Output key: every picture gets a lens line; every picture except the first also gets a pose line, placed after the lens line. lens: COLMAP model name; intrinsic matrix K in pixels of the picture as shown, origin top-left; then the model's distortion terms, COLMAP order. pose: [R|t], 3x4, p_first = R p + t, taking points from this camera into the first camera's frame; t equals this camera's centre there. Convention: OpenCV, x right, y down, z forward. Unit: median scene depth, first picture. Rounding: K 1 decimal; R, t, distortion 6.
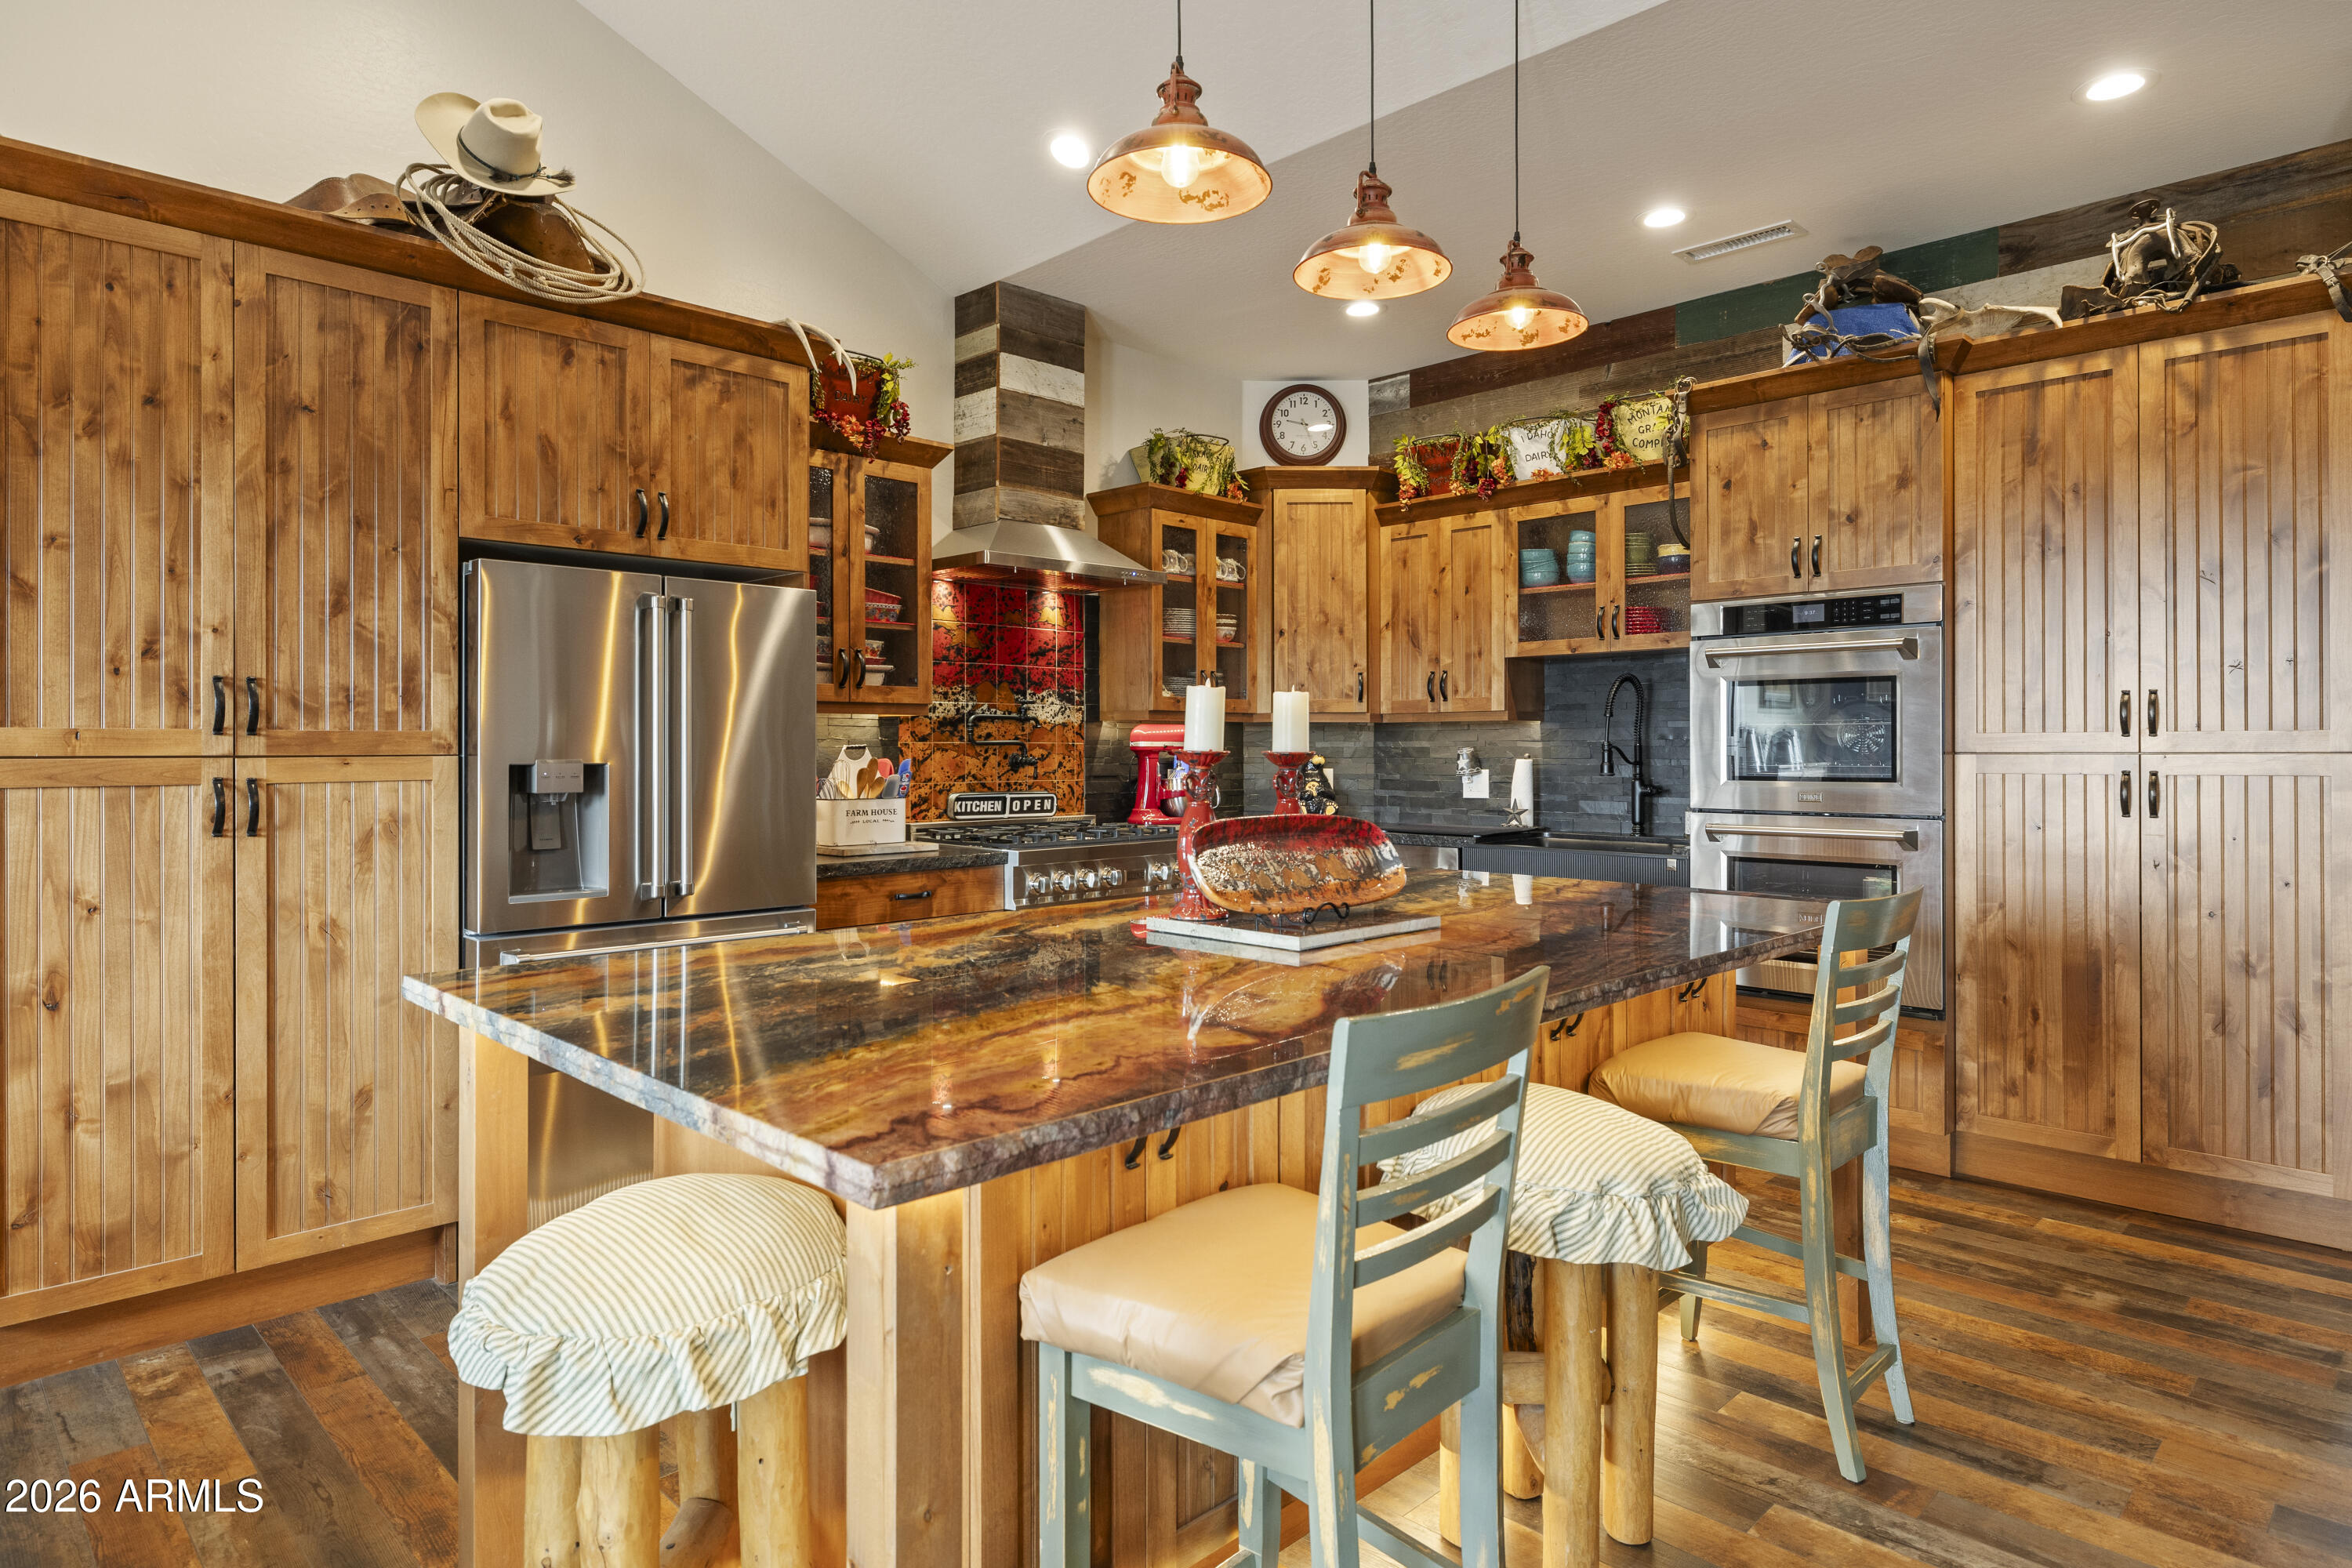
lens RADIAL K [[1339.9, 0, 1175.1], [0, 1339.9, 743.9], [0, 0, 1]] dist [0.002426, -0.000903]
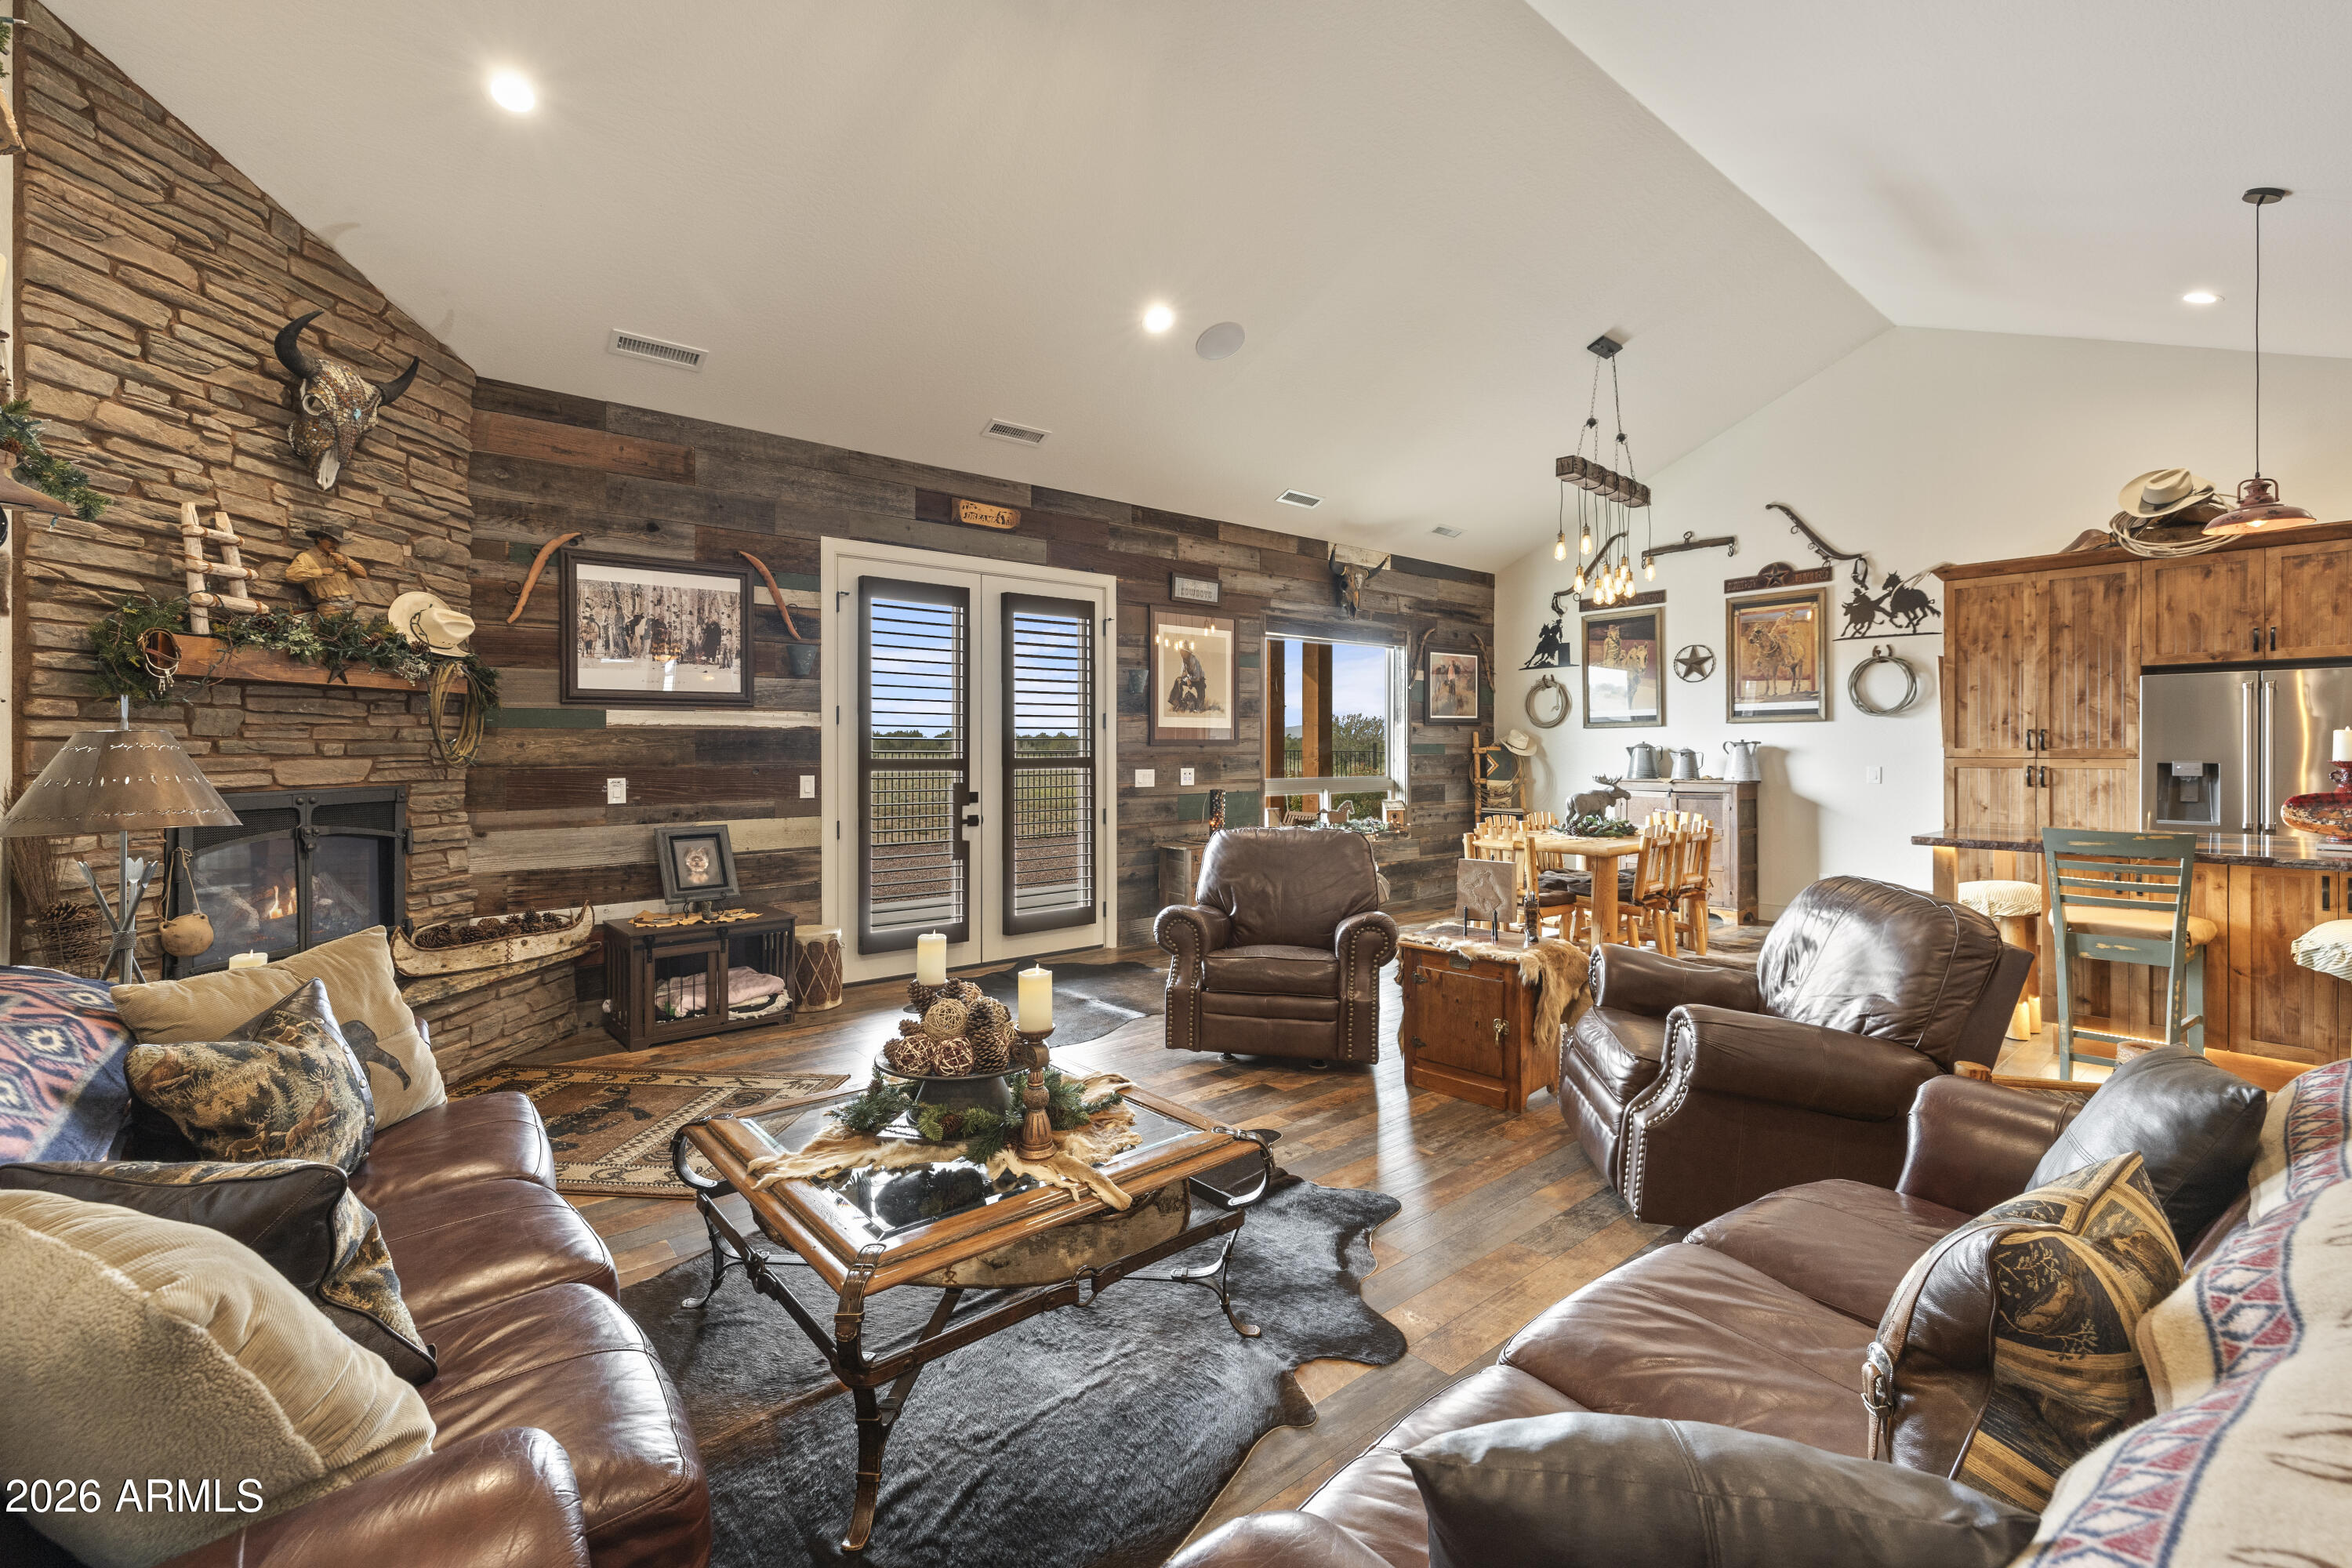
lens RADIAL K [[1000.4, 0, 1148.2], [0, 1000.4, 750.8], [0, 0, 1]] dist [-0.000741, -0.000009]
pose [[-0.097645, 0.003693, -0.995214, 1.123328], [0.004451, 0.999985, 0.003274, -0.015285], [0.995211, -0.004110, -0.097660, -0.457665]]
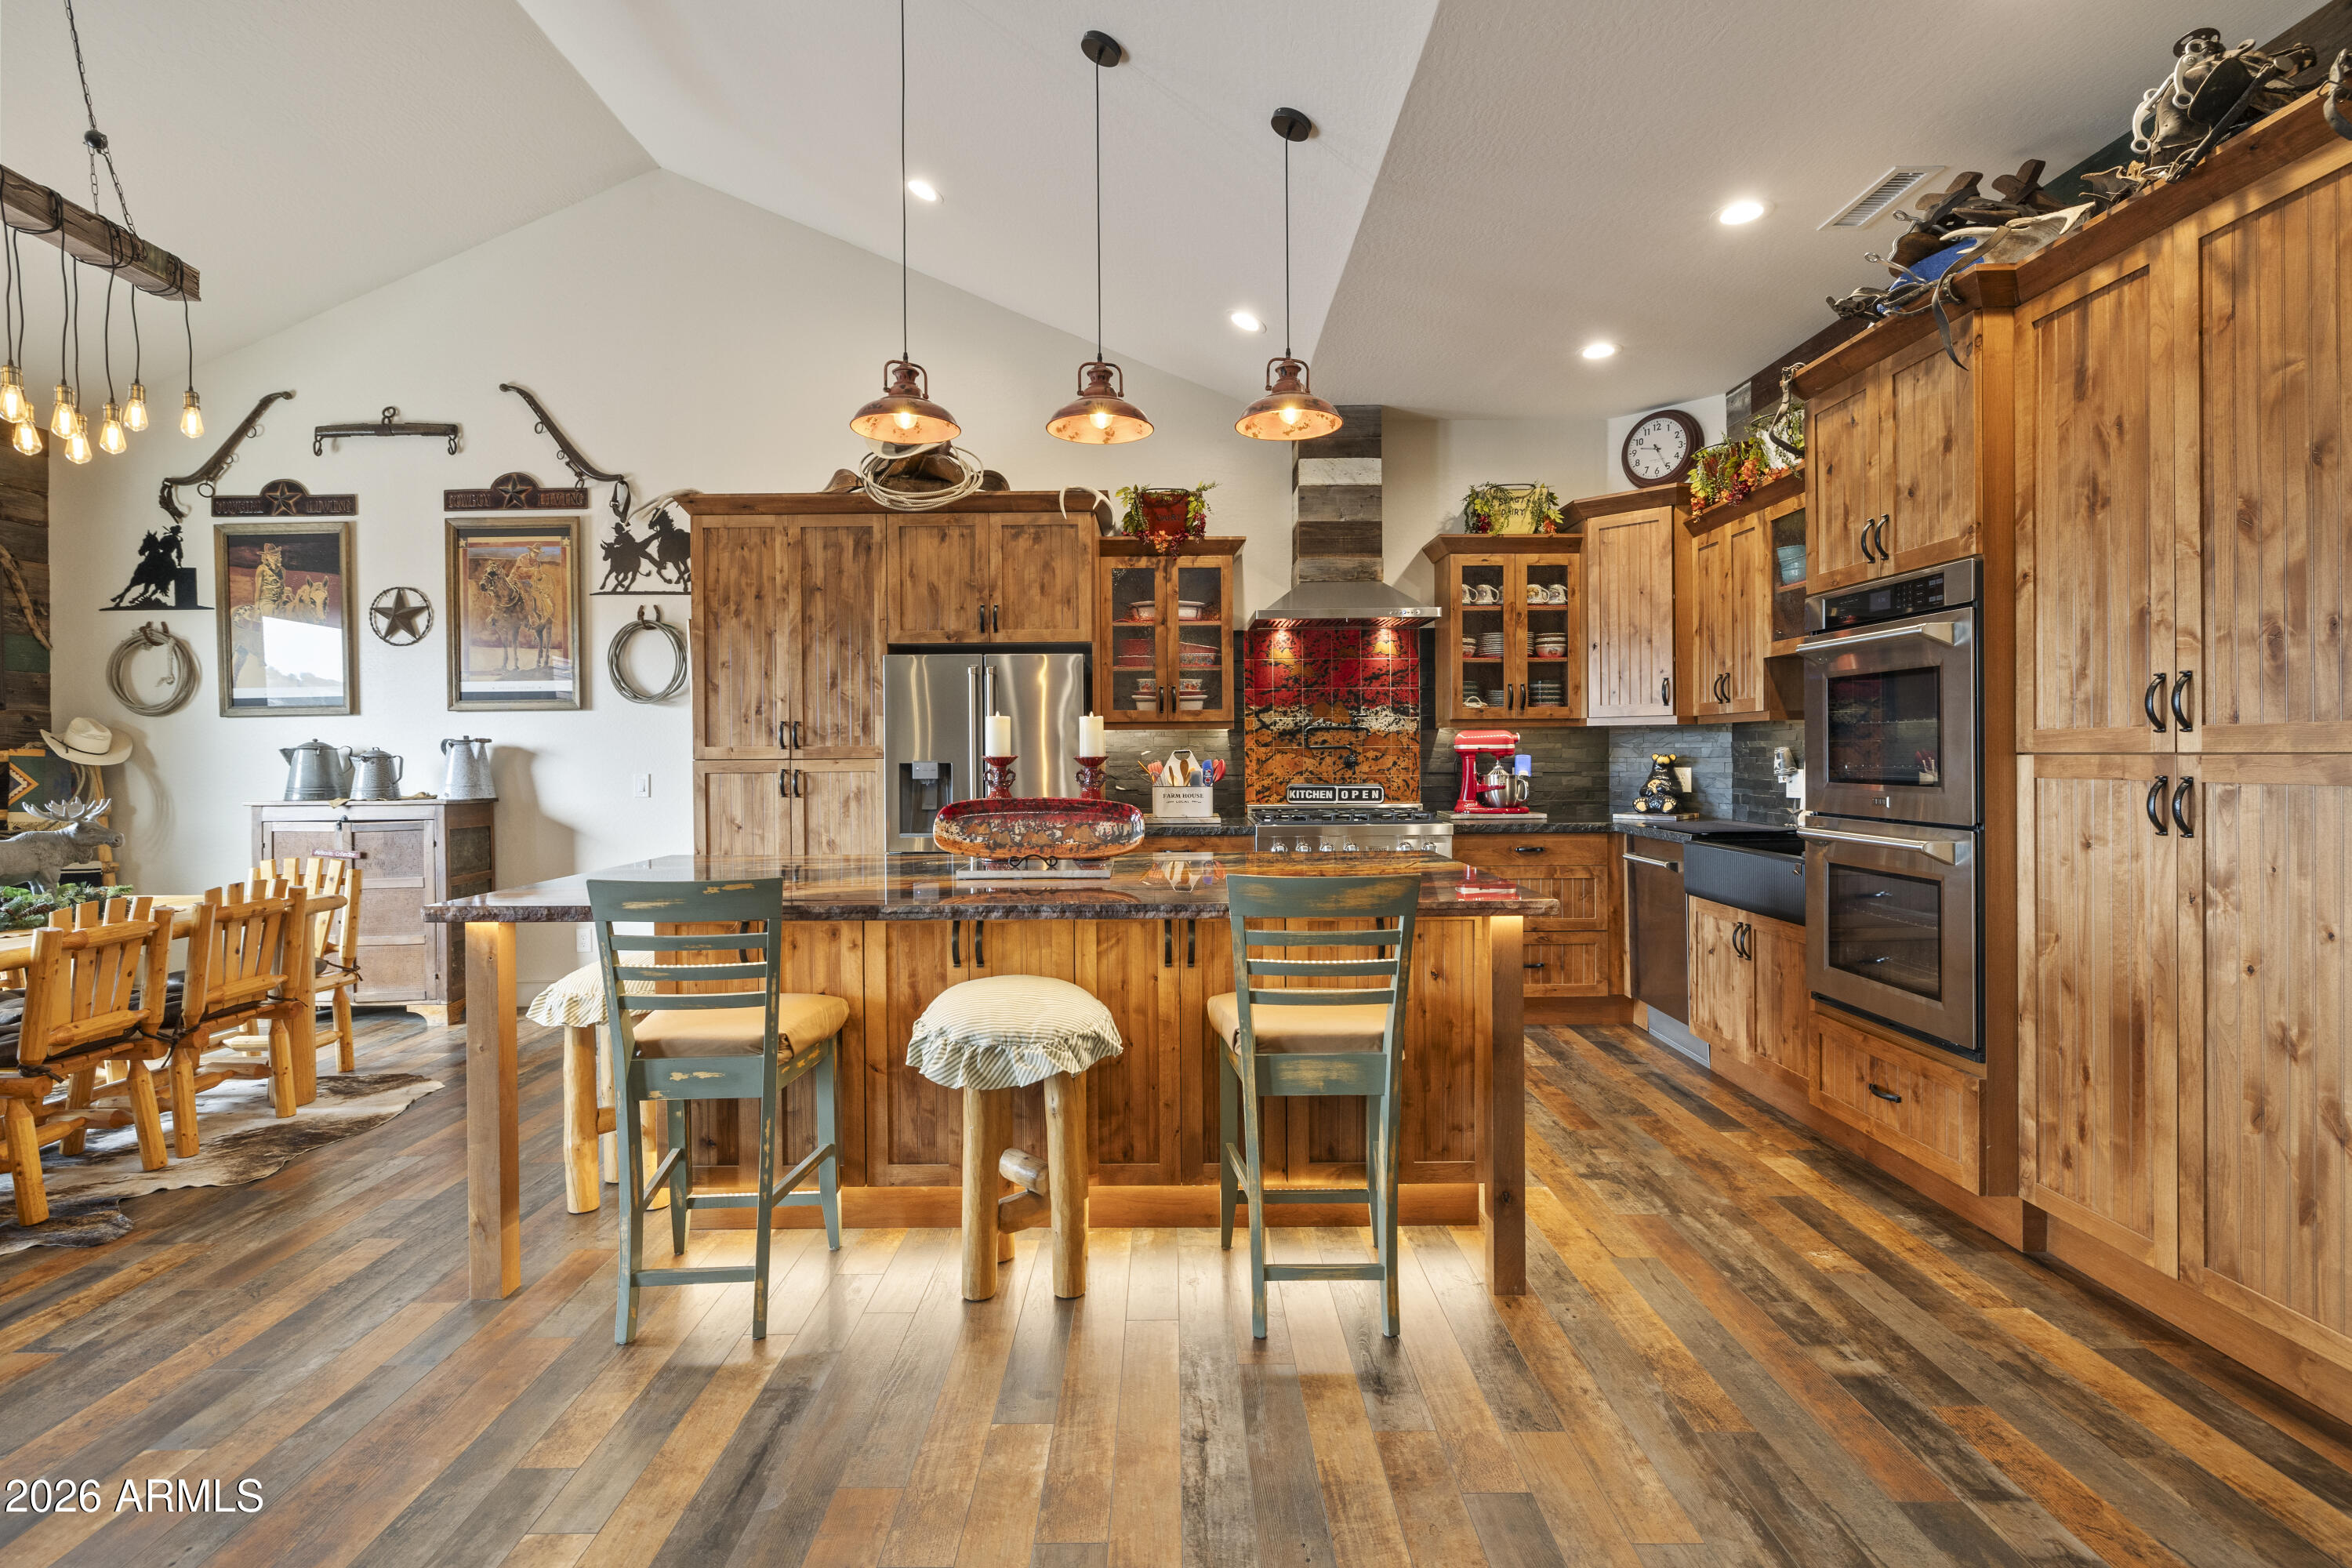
lens RADIAL K [[1126.2, 0, 1166.6], [0, 1126.2, 757.3], [0, 0, 1]] dist [-0.002269, 0.000919]
pose [[0.708250, -0.001181, -0.705961, 0.711411], [0.009491, 0.999924, 0.007849, -0.001462], [0.705898, -0.012260, 0.708208, 0.118285]]
